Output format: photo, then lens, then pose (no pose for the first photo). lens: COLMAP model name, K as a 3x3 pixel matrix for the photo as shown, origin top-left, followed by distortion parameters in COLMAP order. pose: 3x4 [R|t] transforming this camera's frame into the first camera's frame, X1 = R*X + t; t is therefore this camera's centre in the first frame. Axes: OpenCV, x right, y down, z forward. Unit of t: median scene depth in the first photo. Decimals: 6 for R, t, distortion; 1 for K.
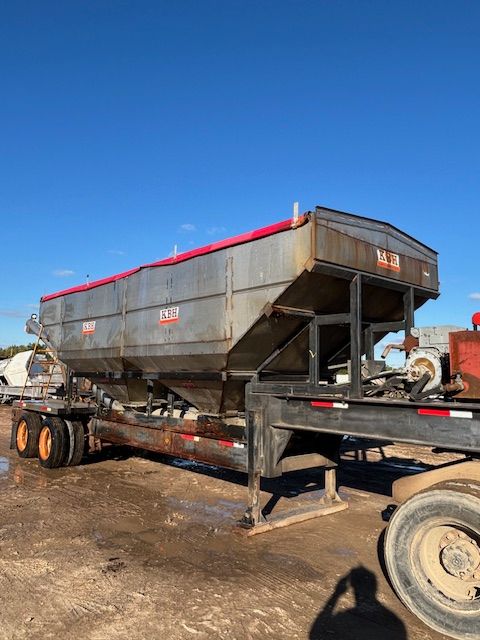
lens RADIAL K [[485.2, 0, 242.4], [0, 485.2, 319.7], [0, 0, 1]] dist [0.028700, -0.017994]
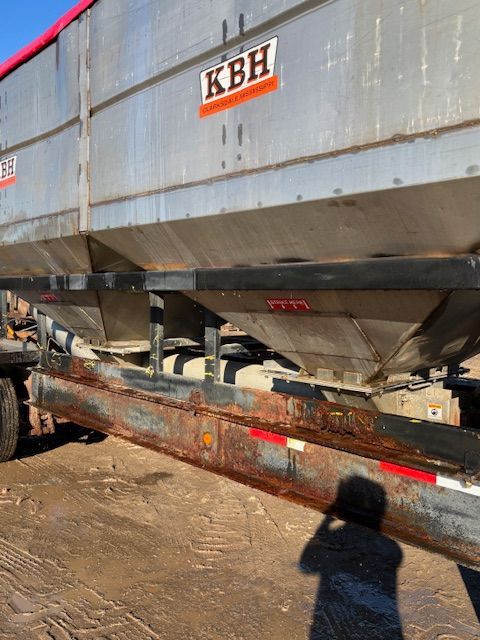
lens RADIAL K [[485.2, 0, 239.2], [0, 485.2, 321.5], [0, 0, 1]] dist [0.028700, -0.017994]
pose [[0.998056, -0.009281, 0.061632, -0.144929], [-0.001318, 0.985488, 0.169741, 0.075897], [-0.062313, -0.169493, 0.983560, 0.576454]]
